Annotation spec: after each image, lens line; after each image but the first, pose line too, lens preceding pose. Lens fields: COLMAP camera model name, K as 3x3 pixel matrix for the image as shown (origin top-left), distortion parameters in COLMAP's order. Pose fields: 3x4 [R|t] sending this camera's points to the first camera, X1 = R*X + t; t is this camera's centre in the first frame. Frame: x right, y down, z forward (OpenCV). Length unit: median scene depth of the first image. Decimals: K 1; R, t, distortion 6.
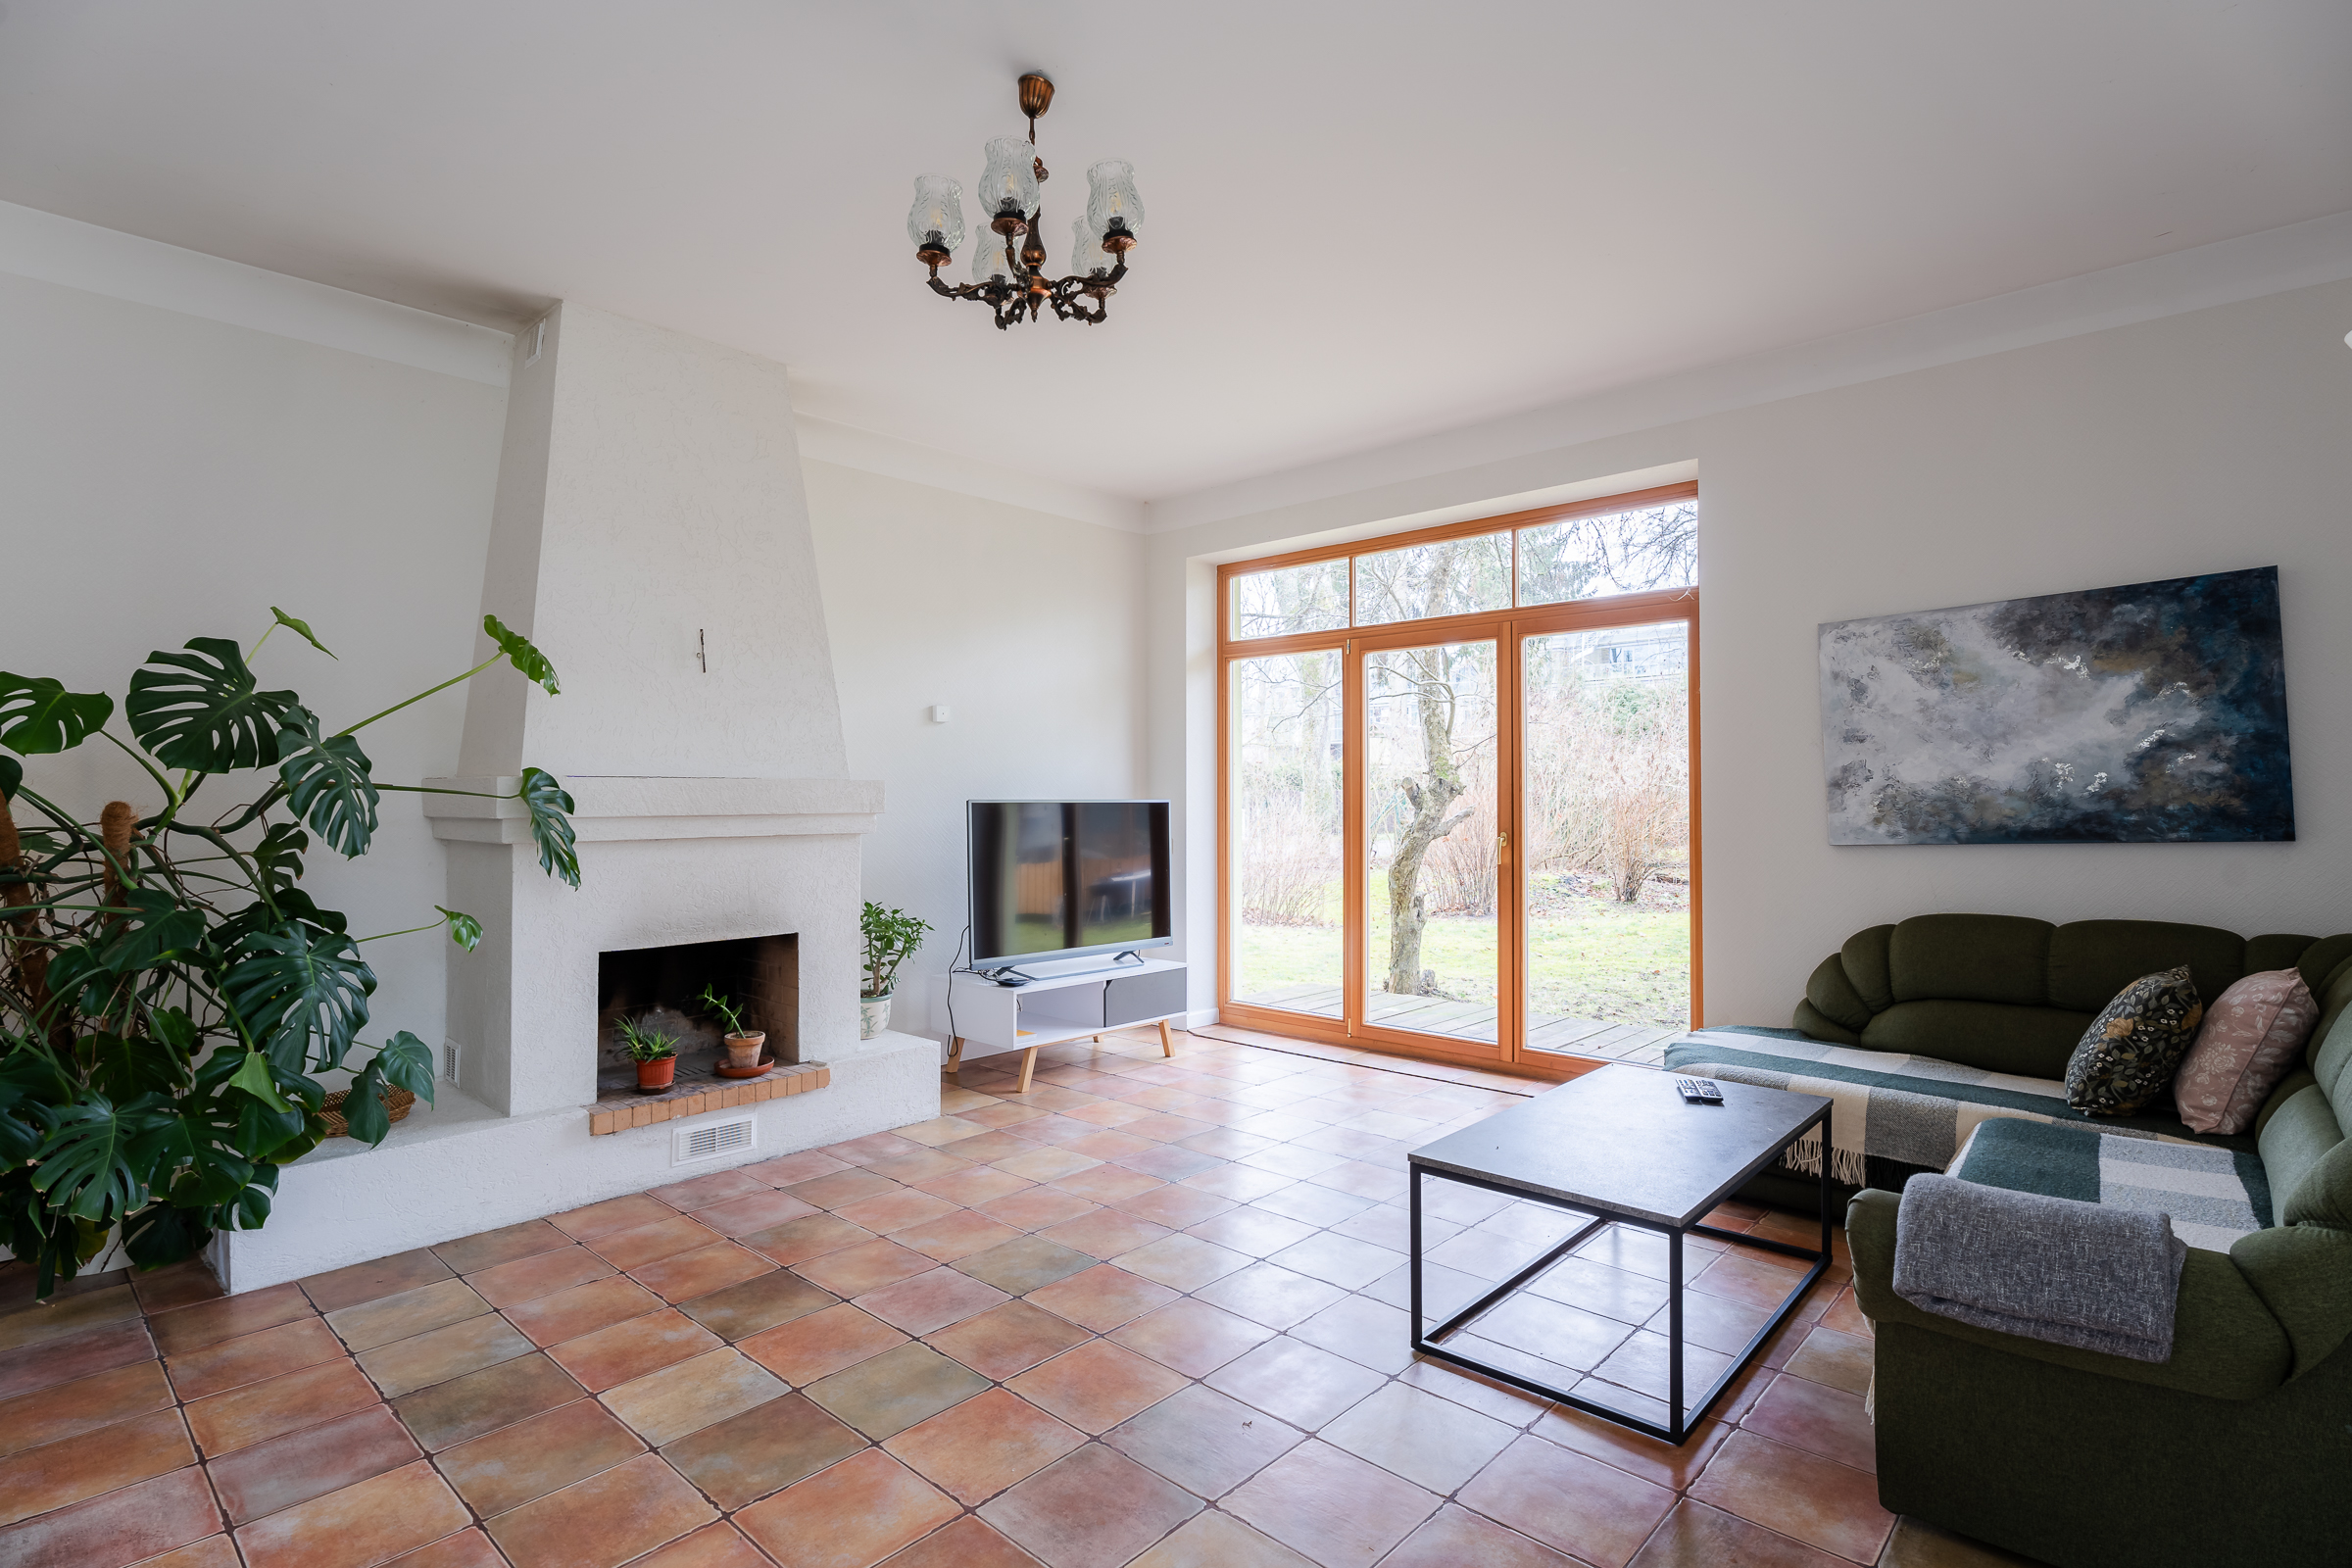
lens RADIAL K [[1146.3, 0, 1172.2], [0, 1146.3, 786.8], [0, 0, 1]] dist [-0.004647, -0.001258]
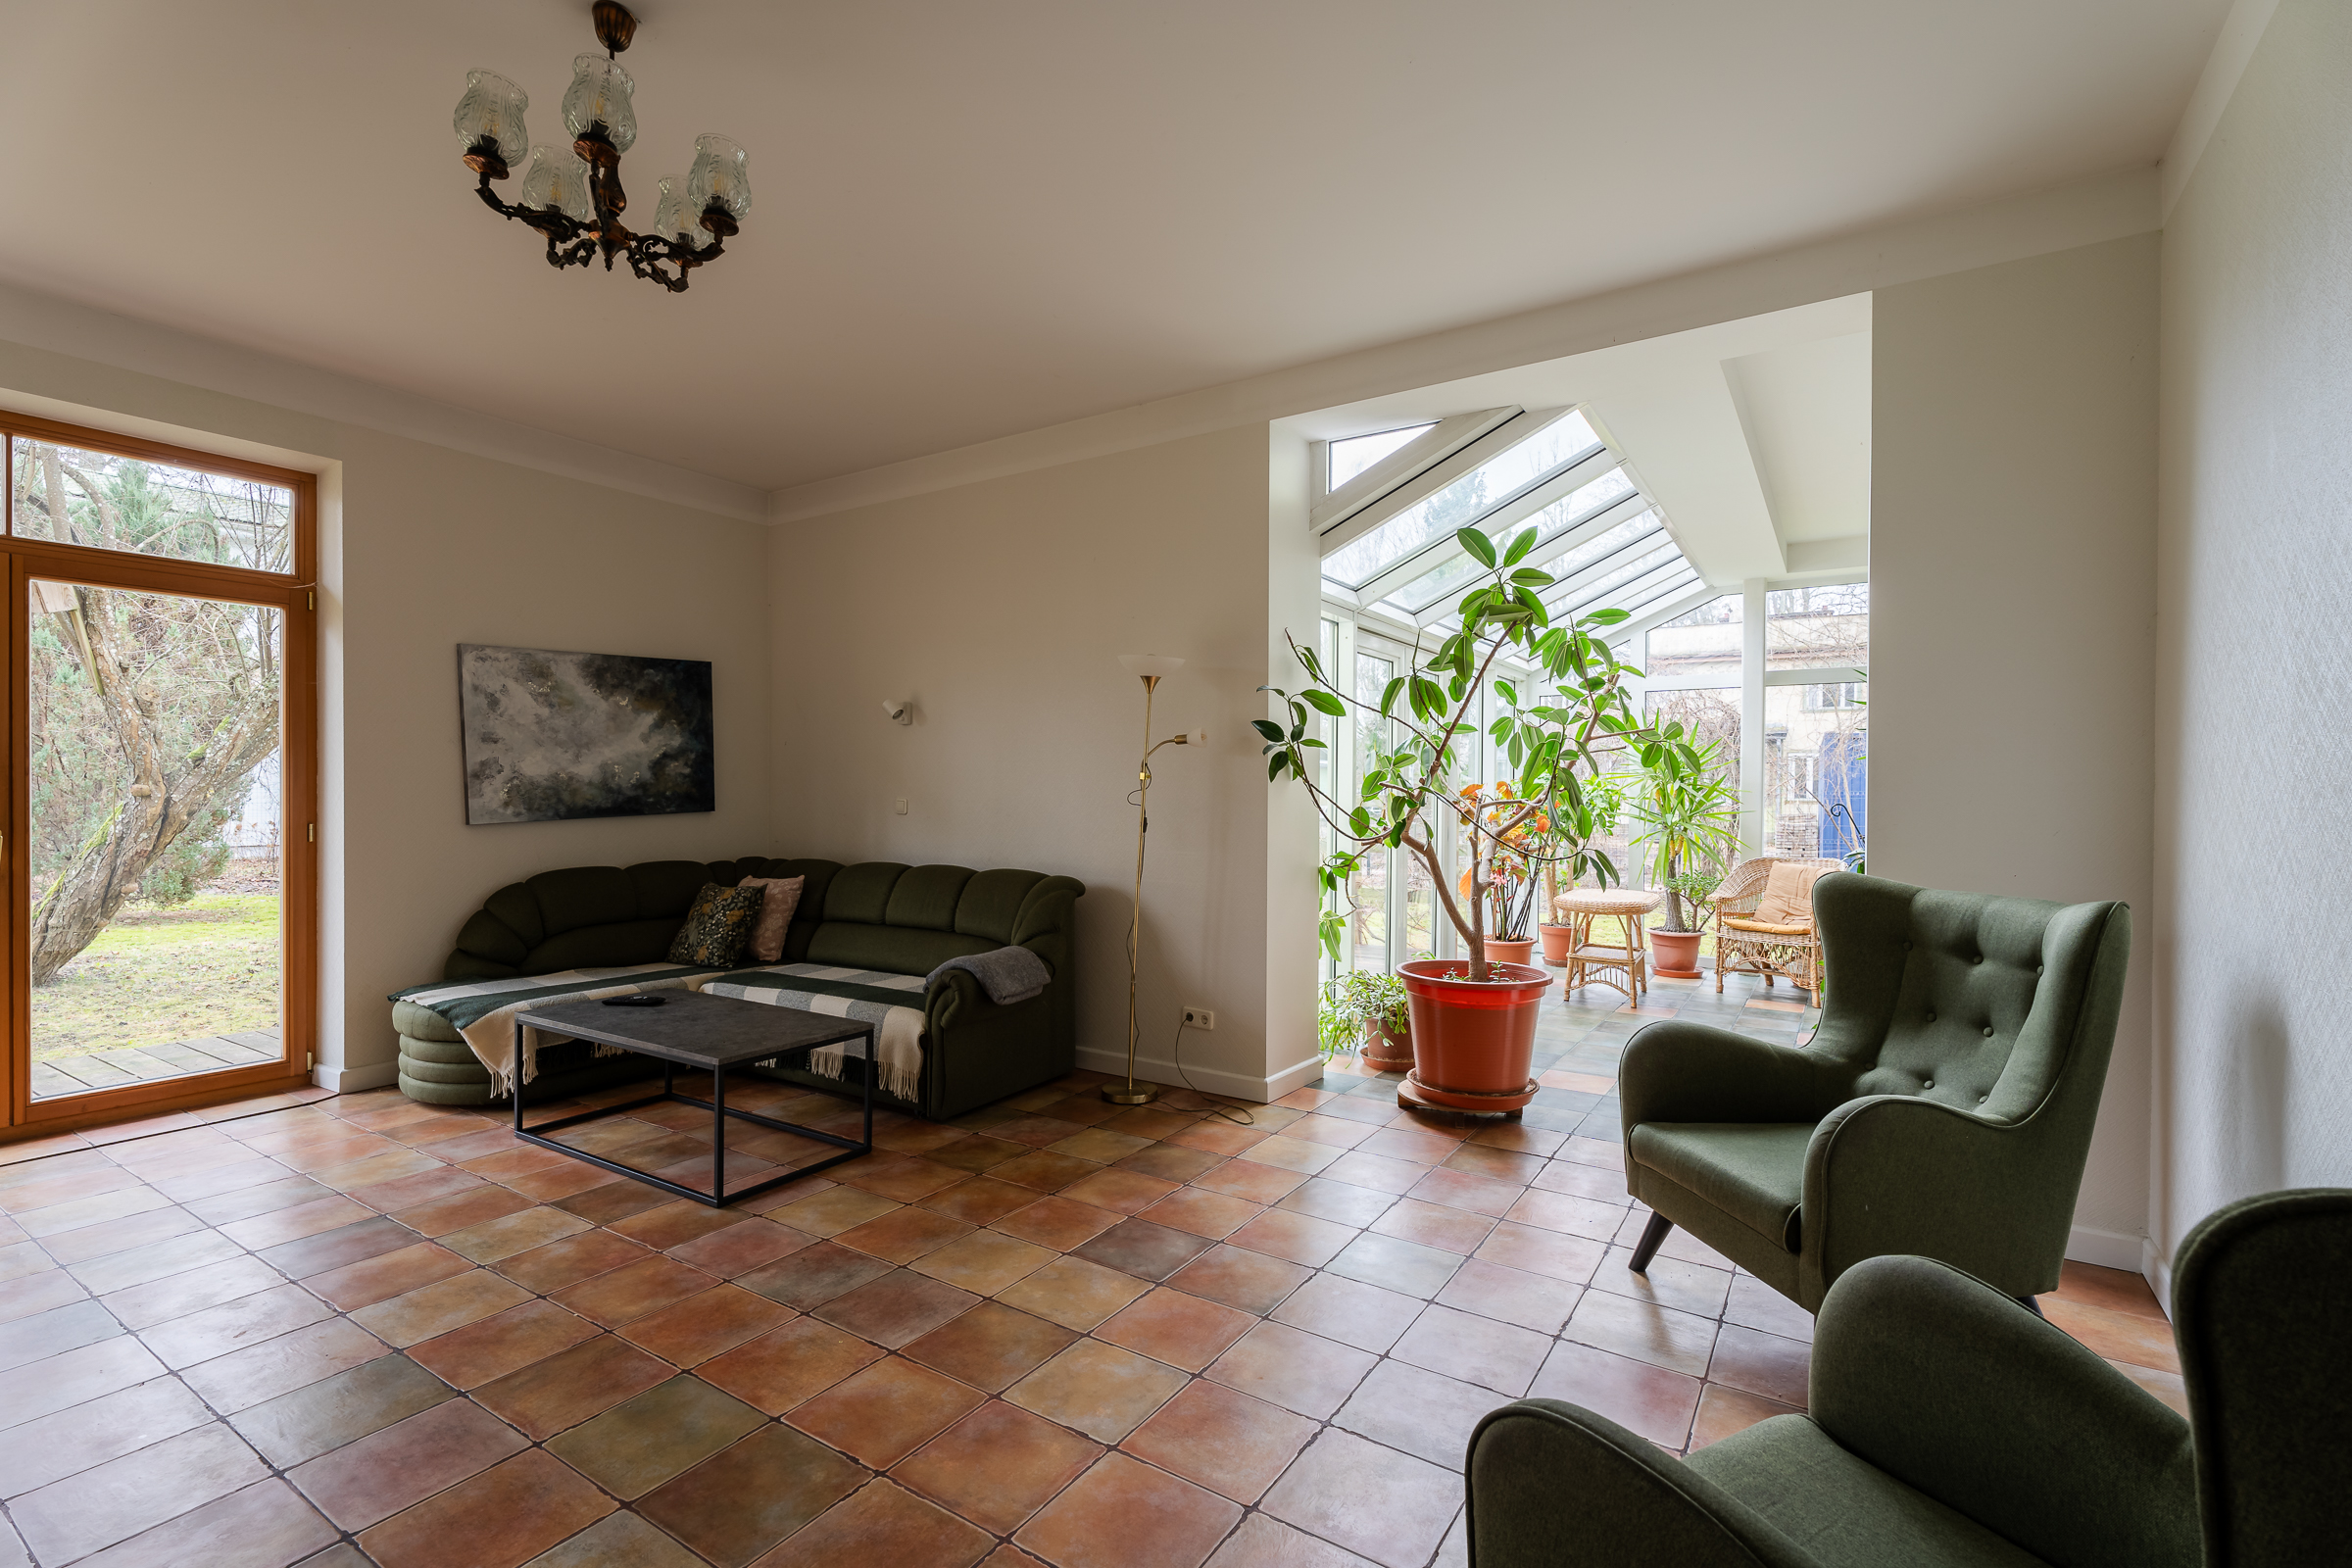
lens RADIAL K [[1051.2, 0, 1175.0], [0, 1051.2, 799.0], [0, 0, 1]] dist [0.001457, -0.000114]
pose [[-0.170274, -0.007584, 0.985368, -0.752639], [-0.014609, 0.999880, 0.005172, 0.007067], [-0.985288, -0.013515, -0.170364, 0.495229]]
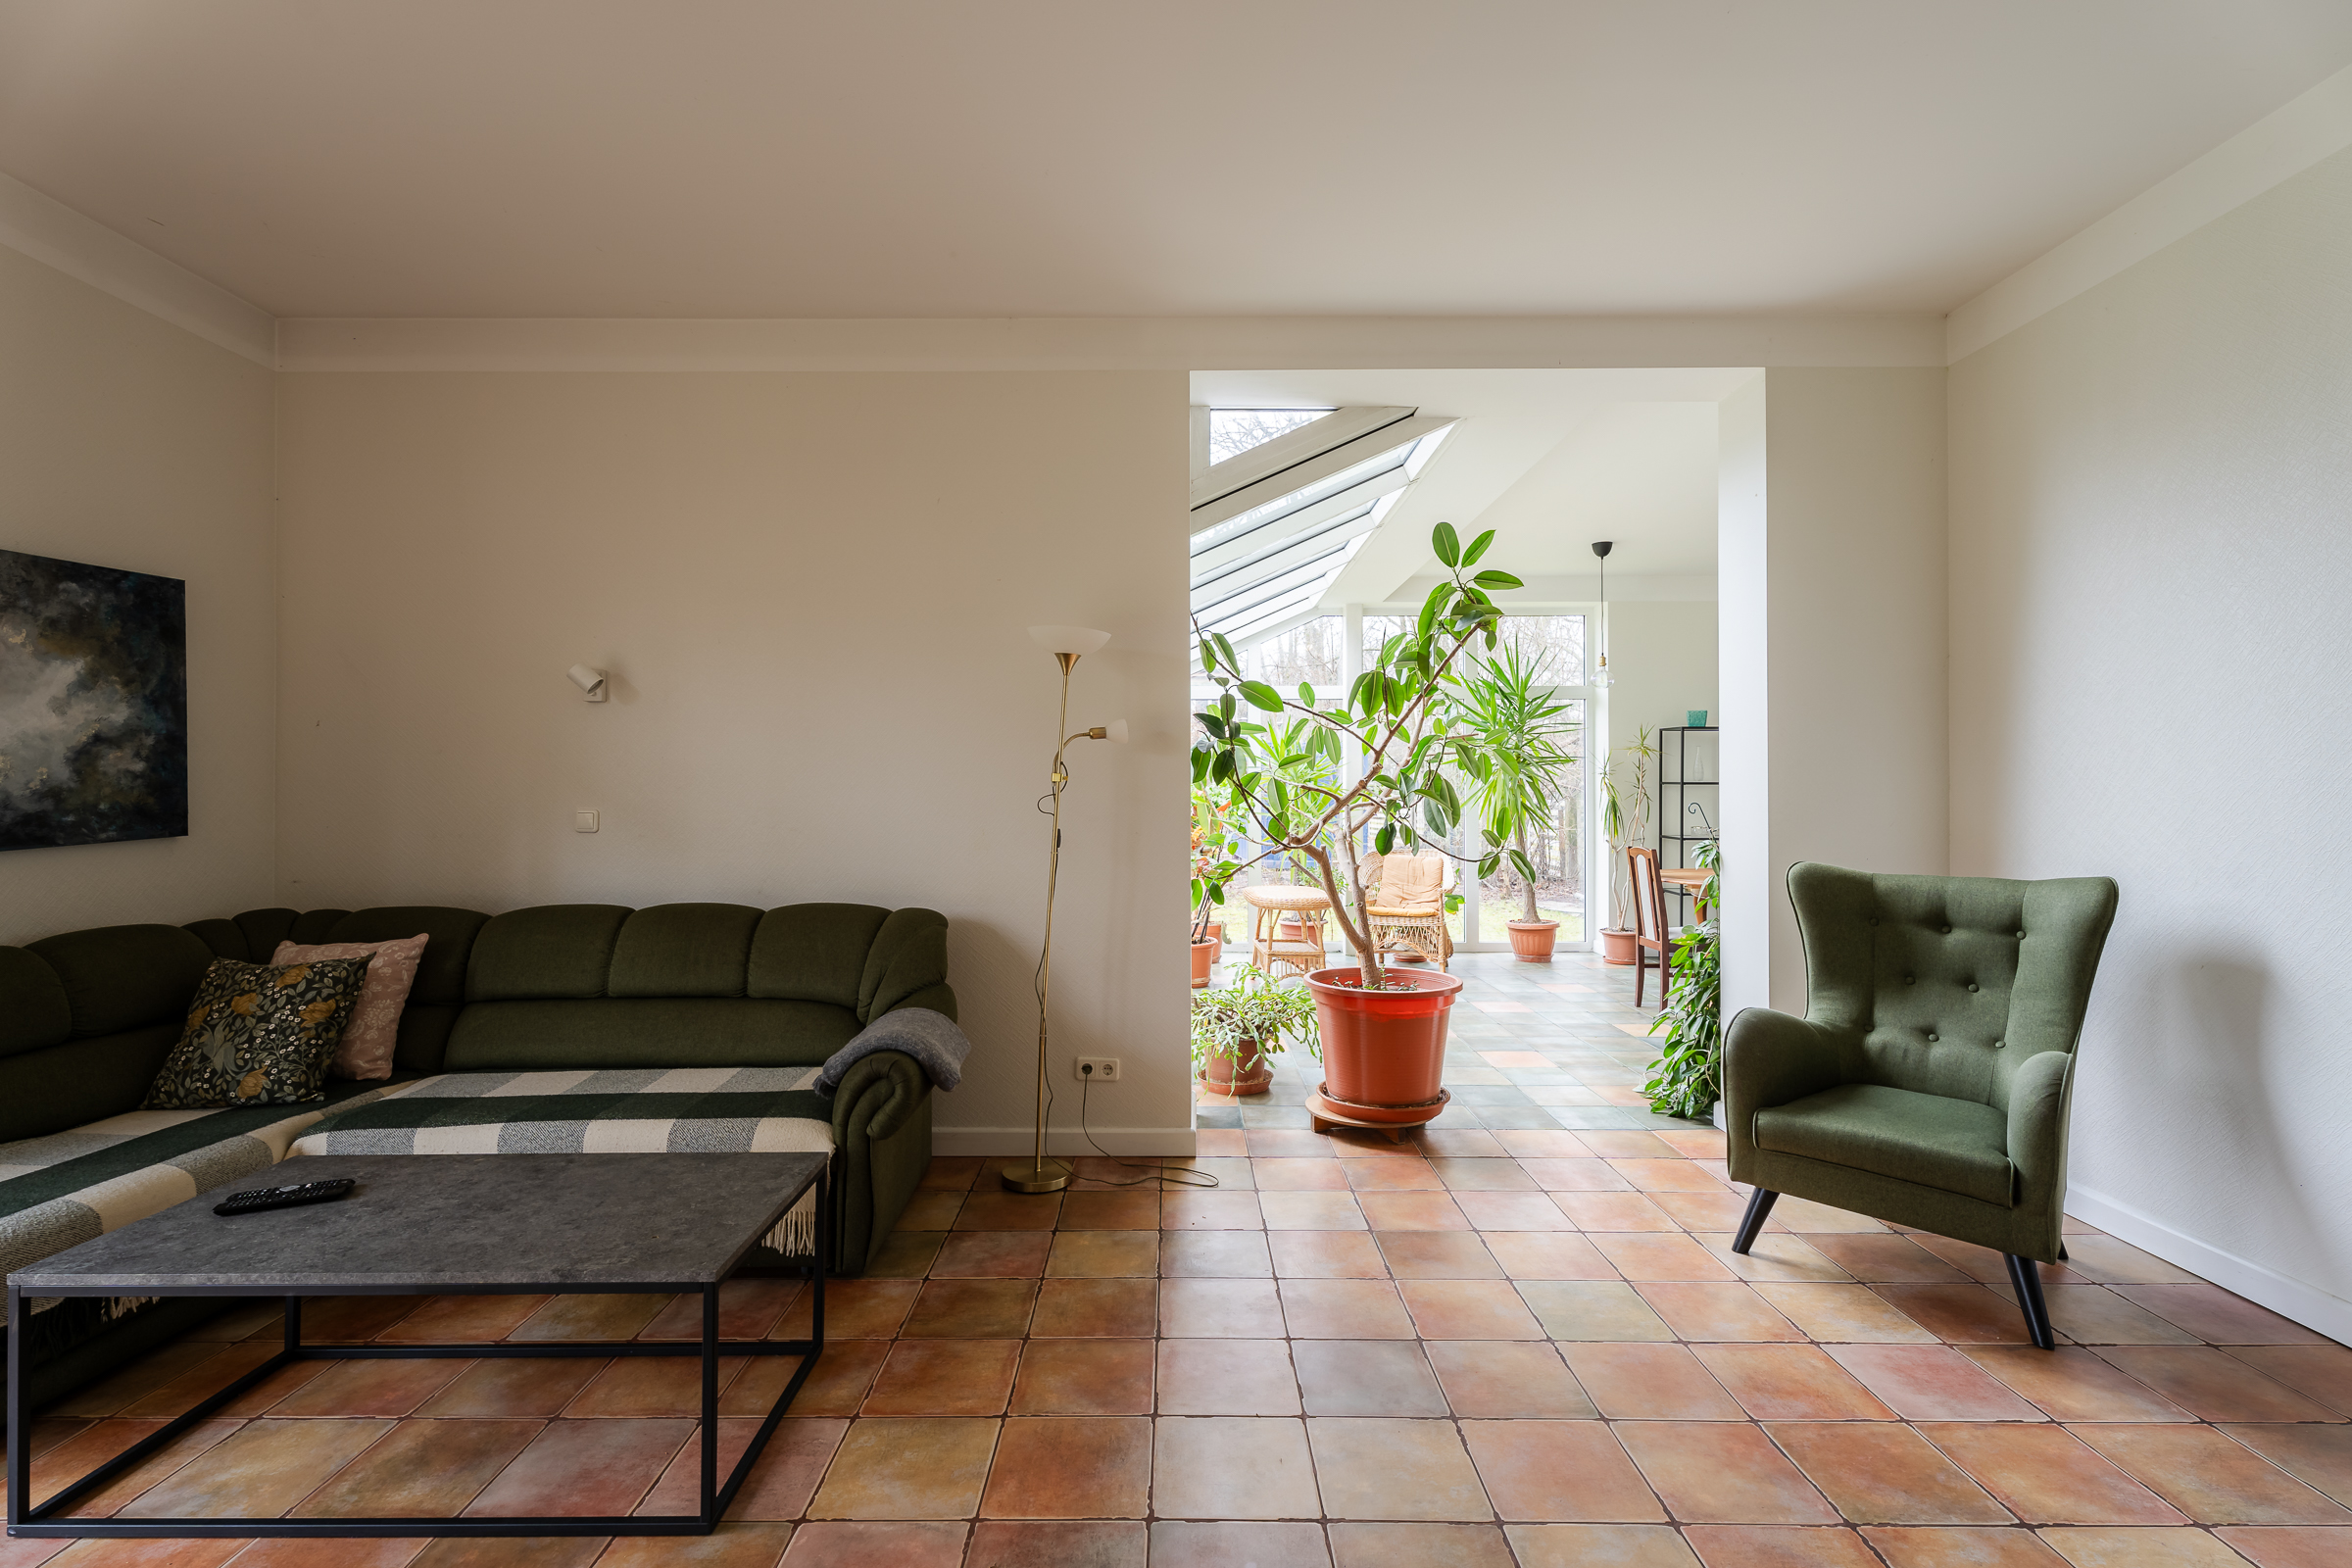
lens RADIAL K [[1049.7, 0, 1176.0], [0, 1049.7, 784.0], [0, 0, 1]] dist [0.003448, -0.001163]
pose [[-0.678517, 0.008015, 0.734541, -0.358270], [-0.005013, 0.999867, -0.015541, 0.008198], [-0.734568, -0.014227, -0.678386, 0.888223]]
